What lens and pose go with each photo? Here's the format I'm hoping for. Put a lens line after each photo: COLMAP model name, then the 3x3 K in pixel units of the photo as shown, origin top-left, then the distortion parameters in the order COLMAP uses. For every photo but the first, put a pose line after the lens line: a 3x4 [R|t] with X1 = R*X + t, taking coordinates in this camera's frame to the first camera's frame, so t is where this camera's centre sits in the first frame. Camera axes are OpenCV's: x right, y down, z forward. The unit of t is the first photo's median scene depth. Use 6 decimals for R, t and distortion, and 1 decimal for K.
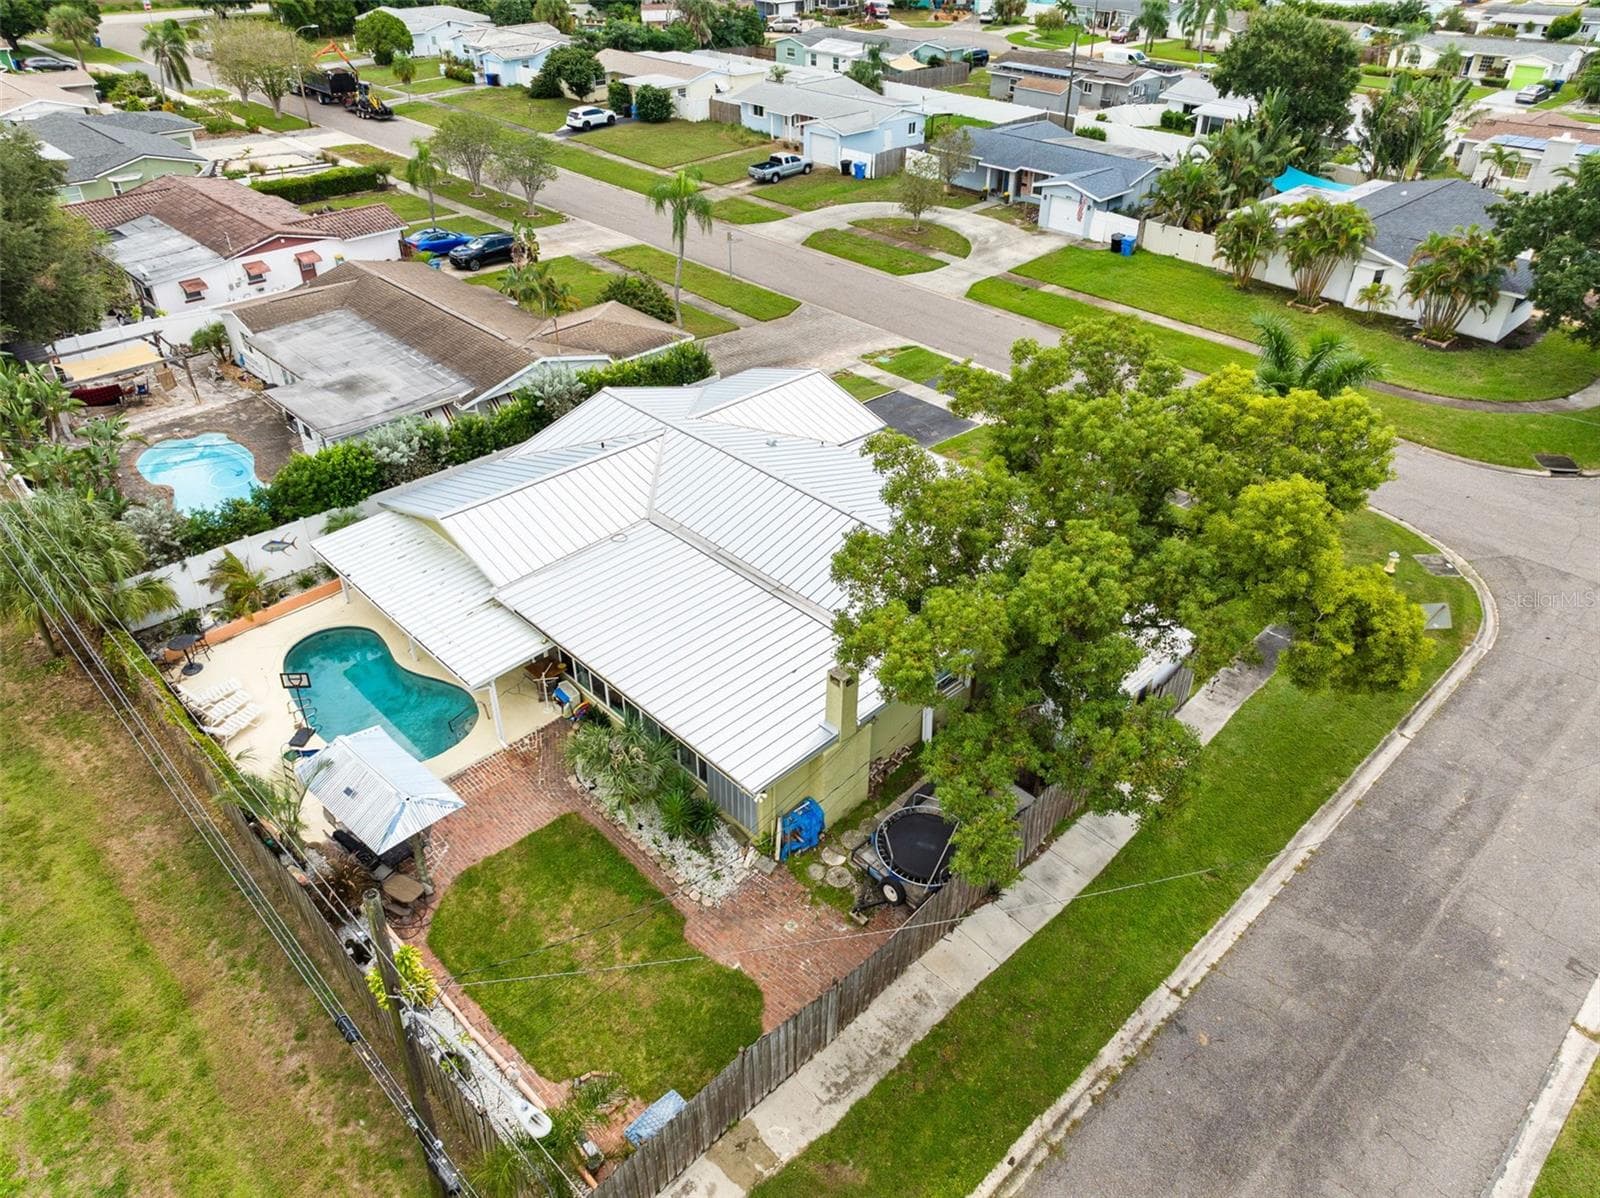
lens RADIAL K [[1106.3, 0, 800.0], [0, 1106.3, 599.0], [0, 0, 1]] dist [-0.000663, 0.001126]
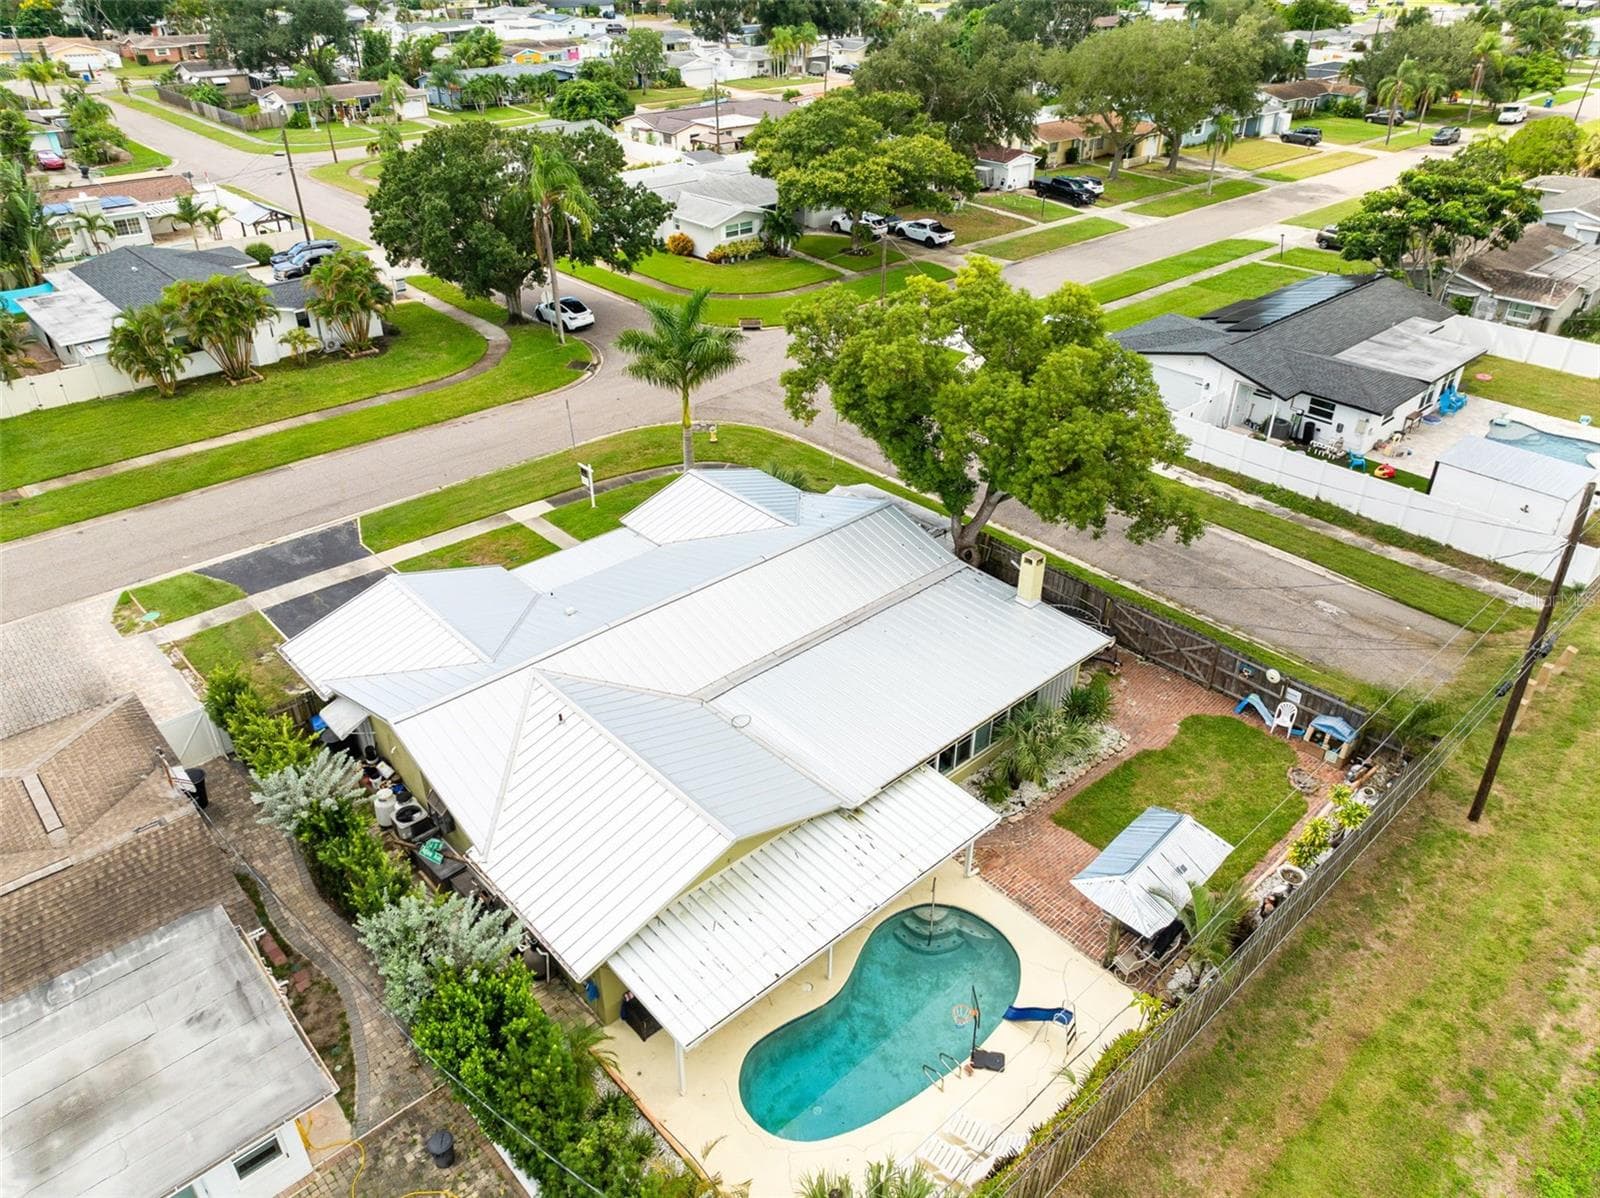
lens RADIAL K [[1111.9, 0, 800.0], [0, 1111.9, 599.0], [0, 0, 1]] dist [-0.004096, -0.001137]
pose [[0.028192, -0.527783, 0.848911, -0.799448], [0.562464, 0.710424, 0.423004, -0.437371], [-0.826341, 0.465557, 0.316887, 0.589863]]
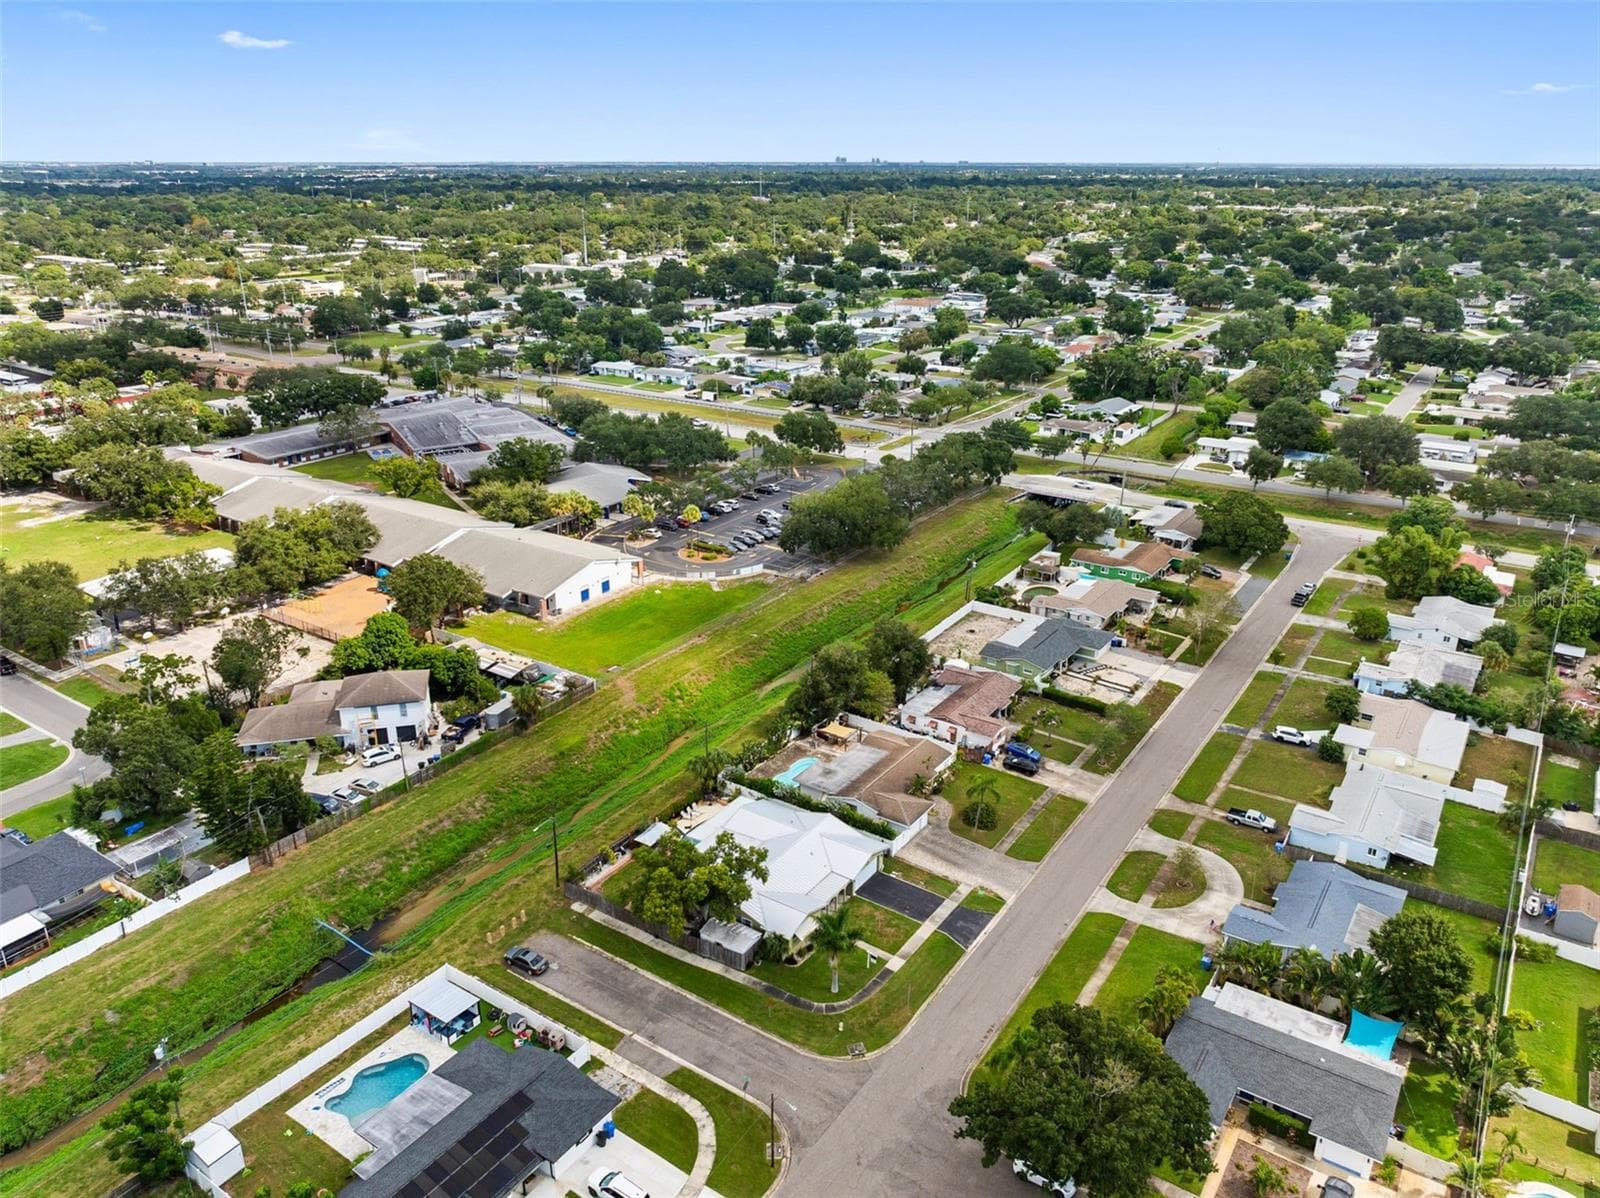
lens RADIAL K [[1143.9, 0, 800.0], [0, 1143.9, 599.0], [0, 0, 1]] dist [0.002015, -0.004260]
pose [[0.209612, 0.350264, -0.912895, 2.674786], [-0.552947, 0.812472, 0.184769, -1.313241], [0.806419, 0.466053, 0.363981, -0.498353]]
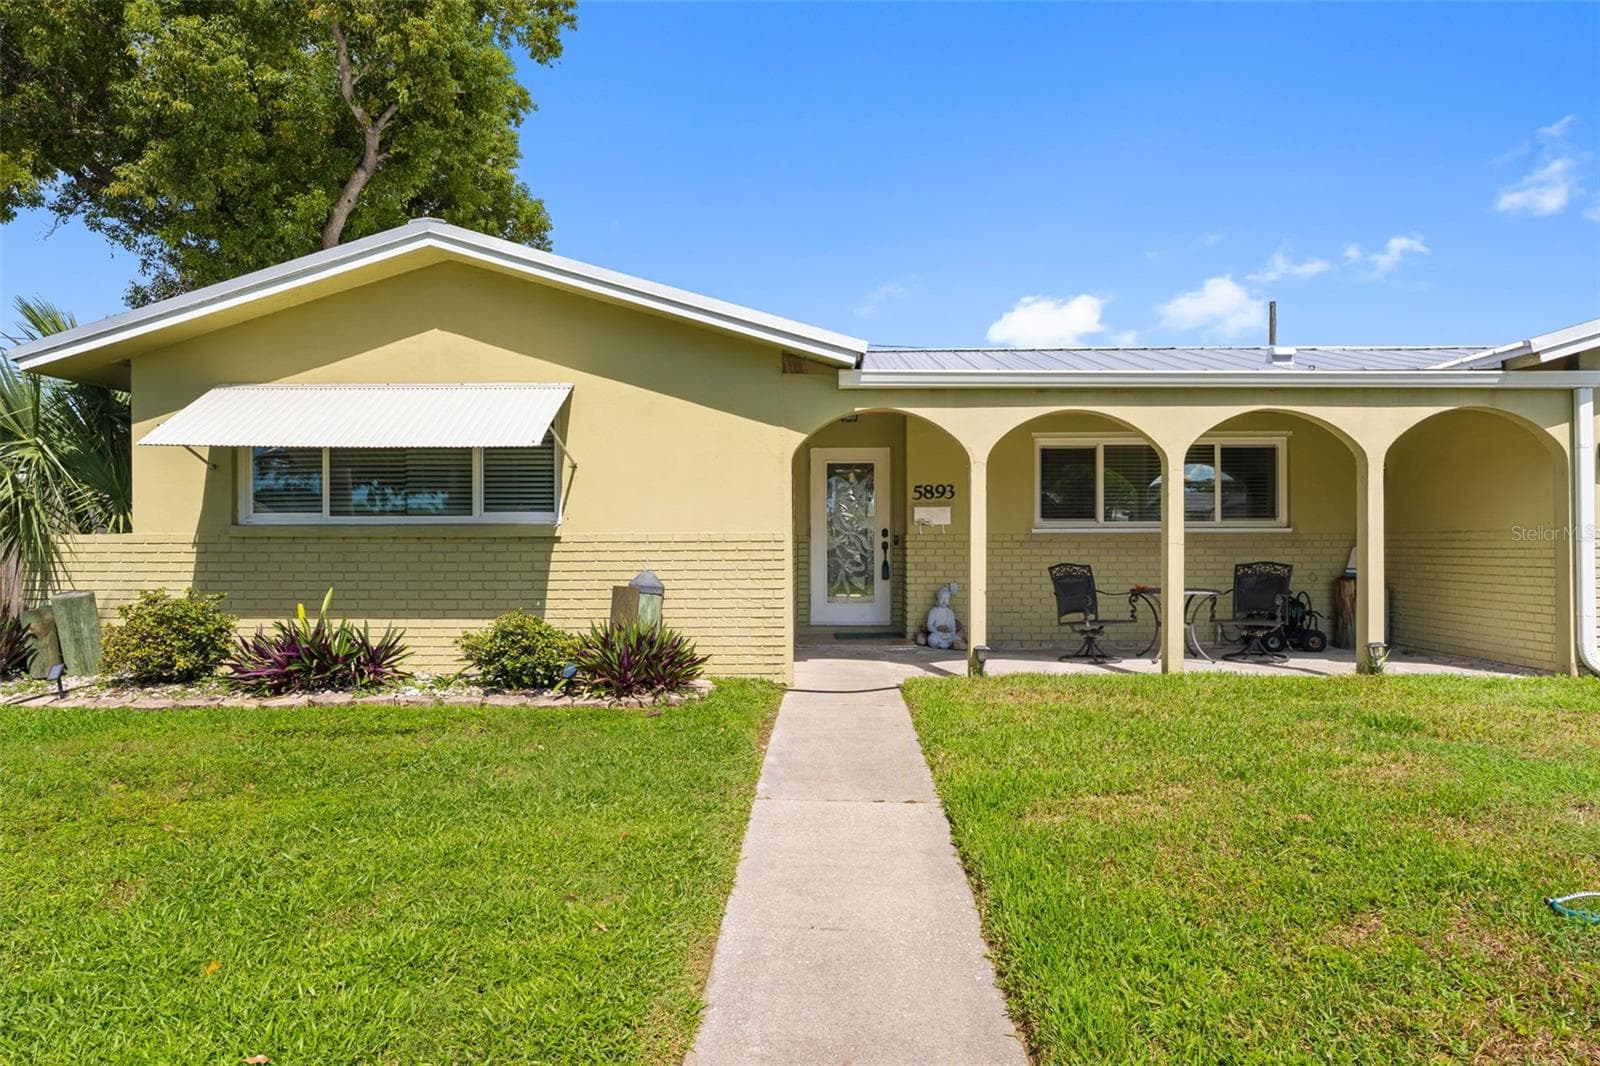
lens RADIAL K [[1020.4, 0, 800.0], [0, 1020.4, 533.0], [0, 0, 1]] dist [-0.006340, 0.006028]
pose [[-0.714085, -0.008908, -0.700003, 0.339124], [-0.397875, 0.827888, 0.395344, -0.169209], [0.576002, 0.560823, -0.594726, 1.194716]]
